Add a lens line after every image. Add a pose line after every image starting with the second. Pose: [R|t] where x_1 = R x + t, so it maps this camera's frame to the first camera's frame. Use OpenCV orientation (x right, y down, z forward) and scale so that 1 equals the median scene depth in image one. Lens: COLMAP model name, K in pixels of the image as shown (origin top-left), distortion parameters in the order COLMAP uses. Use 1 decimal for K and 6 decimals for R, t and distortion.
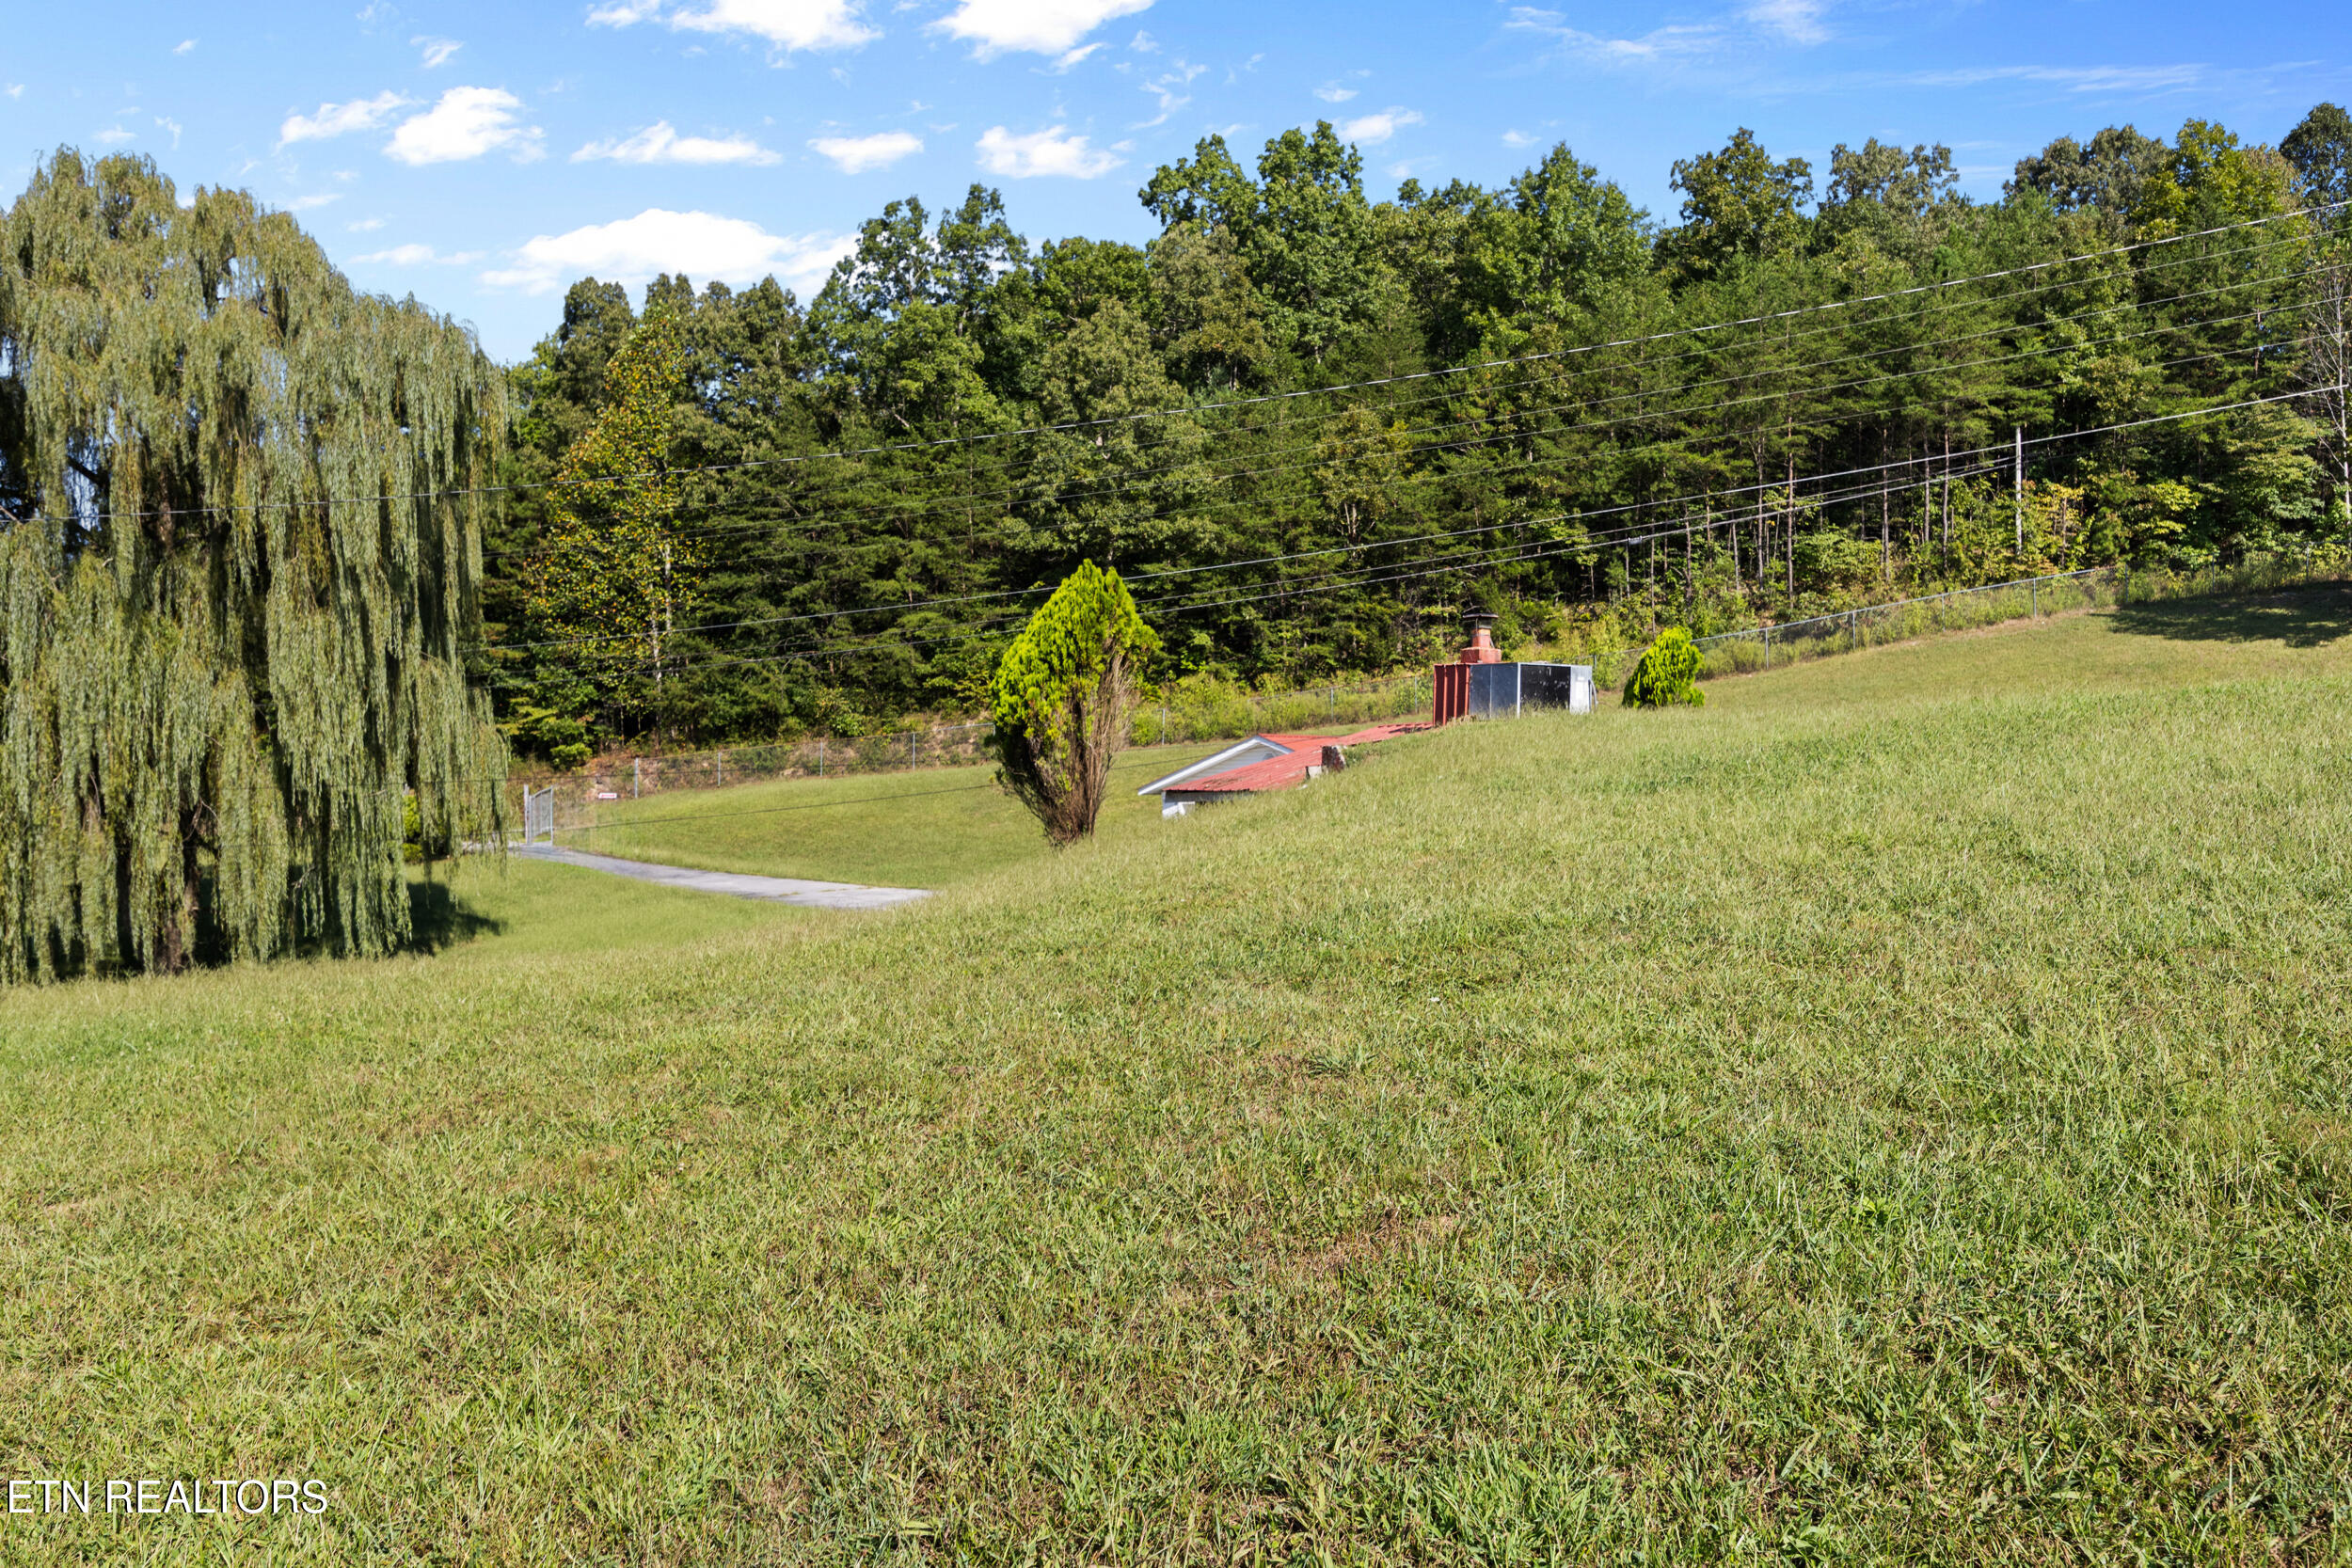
lens RADIAL K [[1901.7, 0, 1176.0], [0, 1901.7, 784.0], [0, 0, 1]] dist [-0.034316, -0.001226]
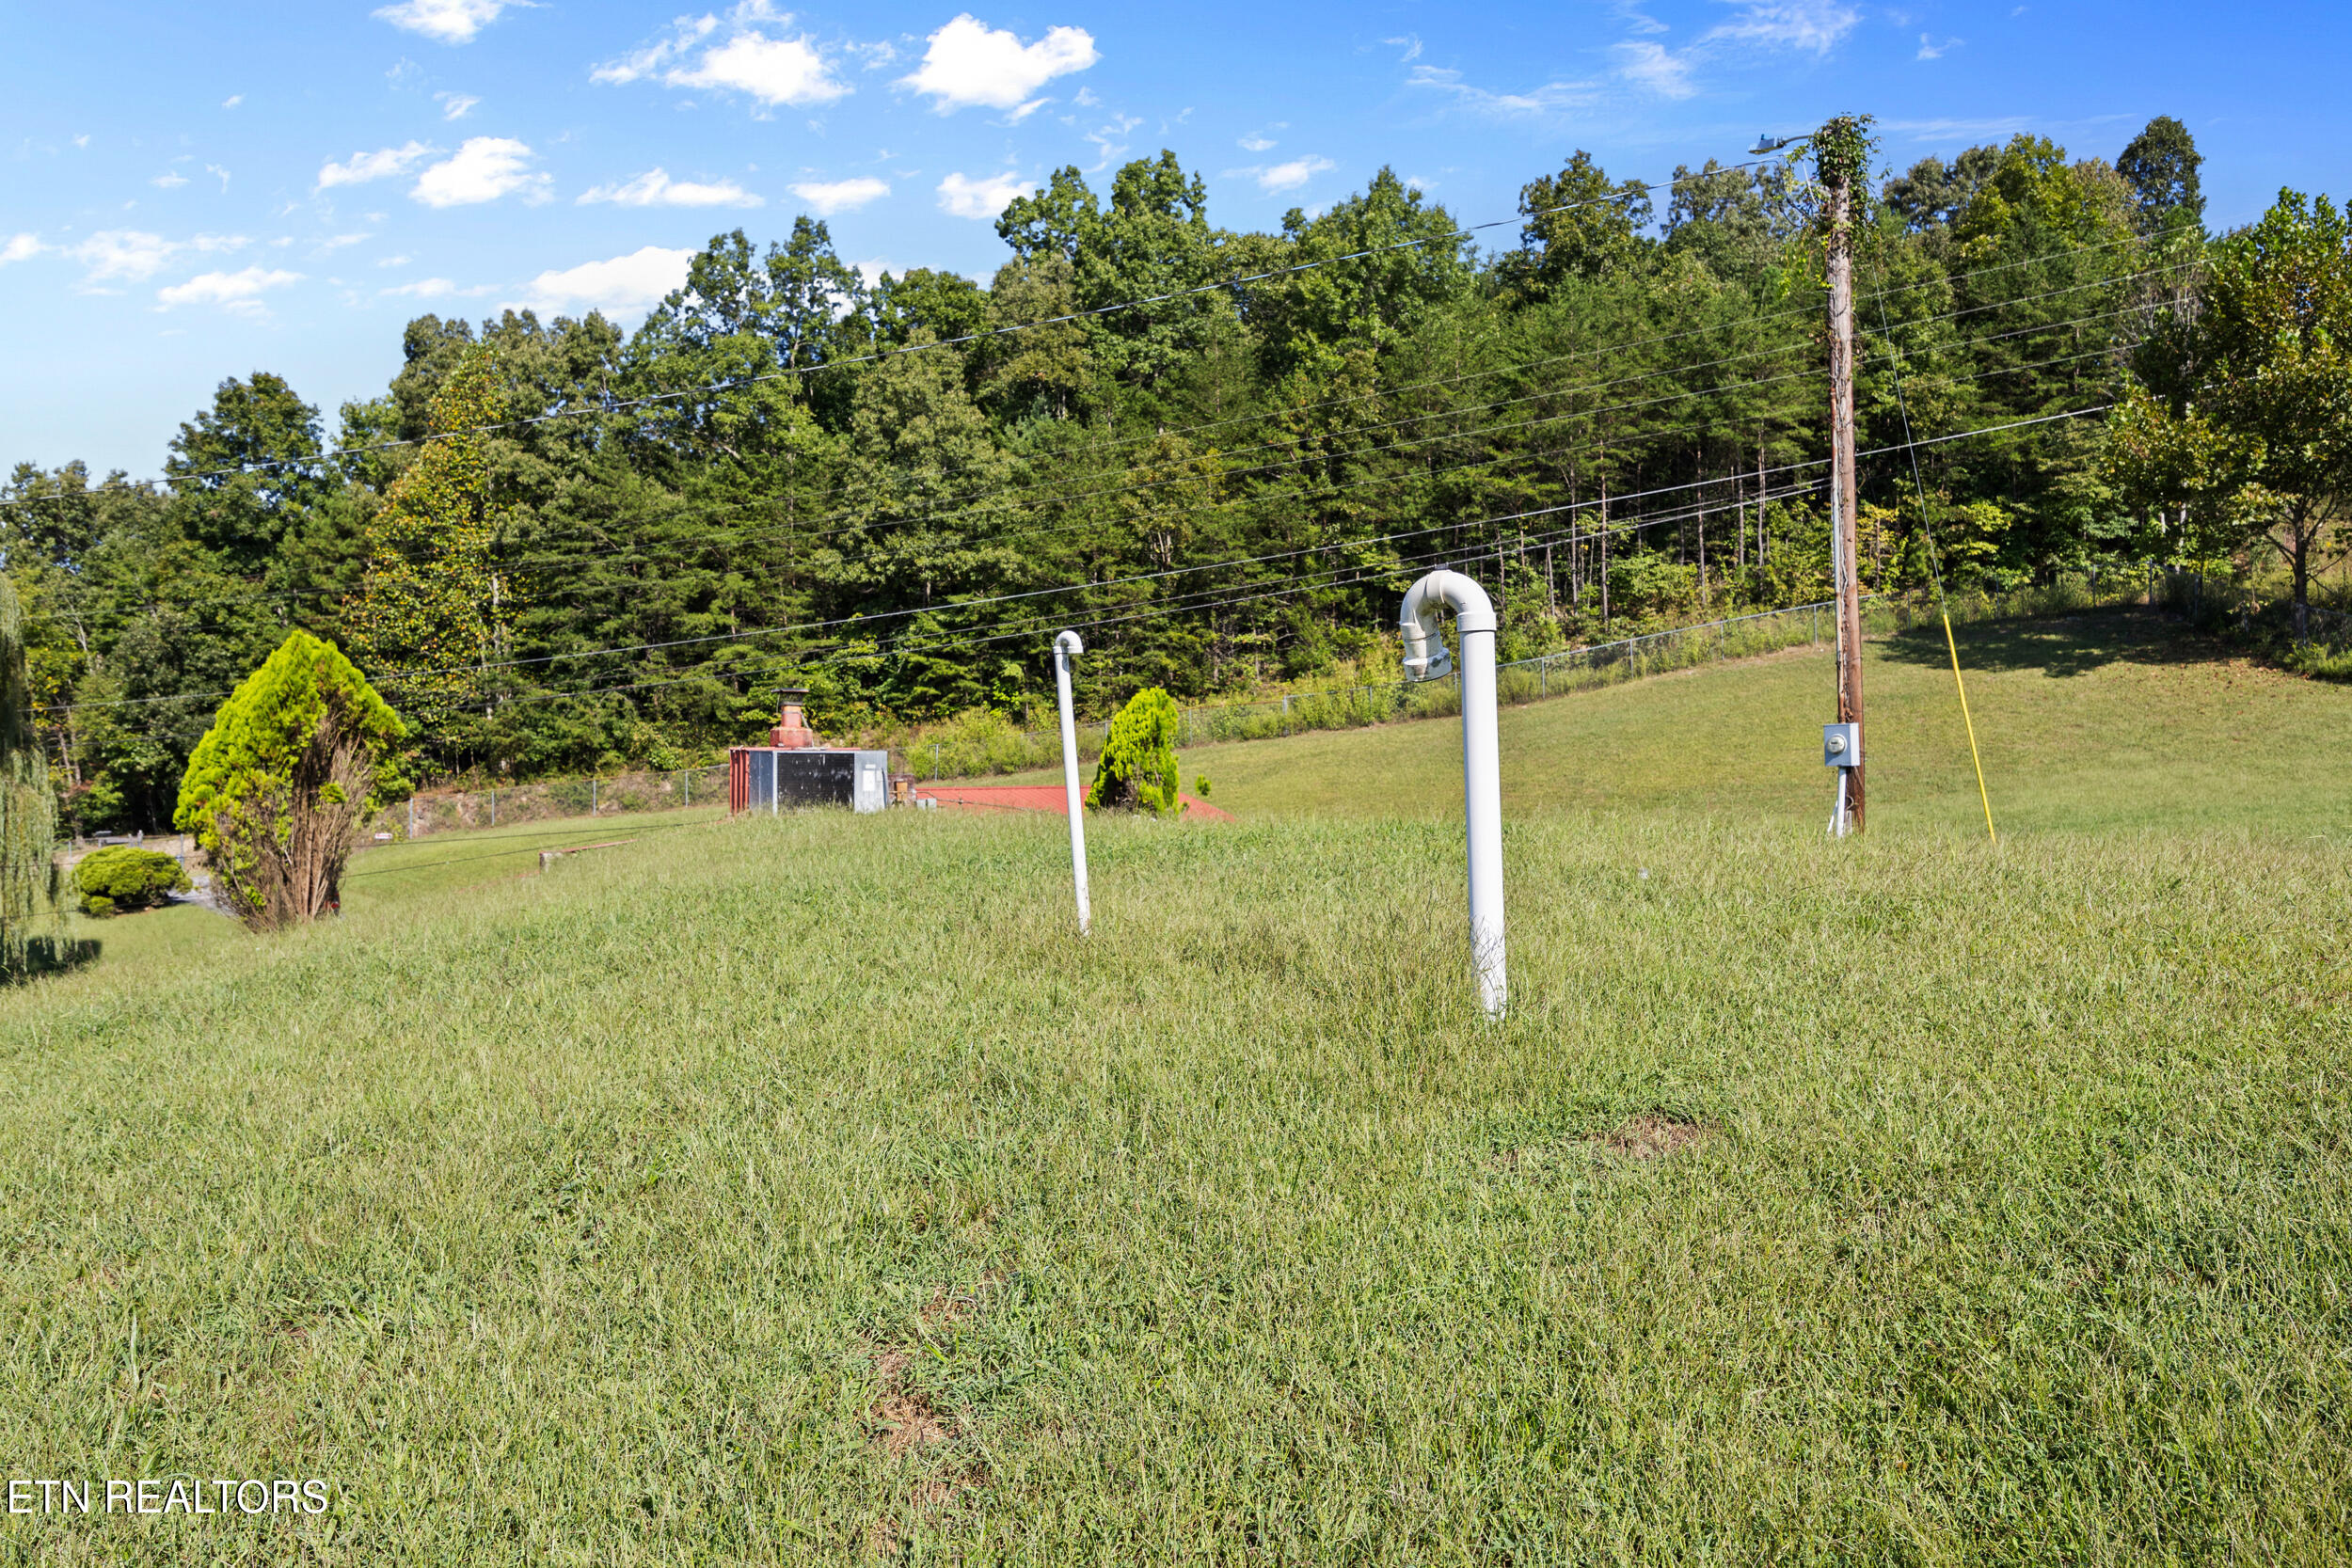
lens RADIAL K [[1797.5, 0, 1176.0], [0, 1797.5, 784.0], [0, 0, 1]] dist [-0.038877, 0.006926]
pose [[0.999905, -0.007871, -0.011334, 0.108678], [0.007845, 0.999967, -0.002291, -0.013567], [0.011352, 0.002201, 0.999933, 0.061060]]
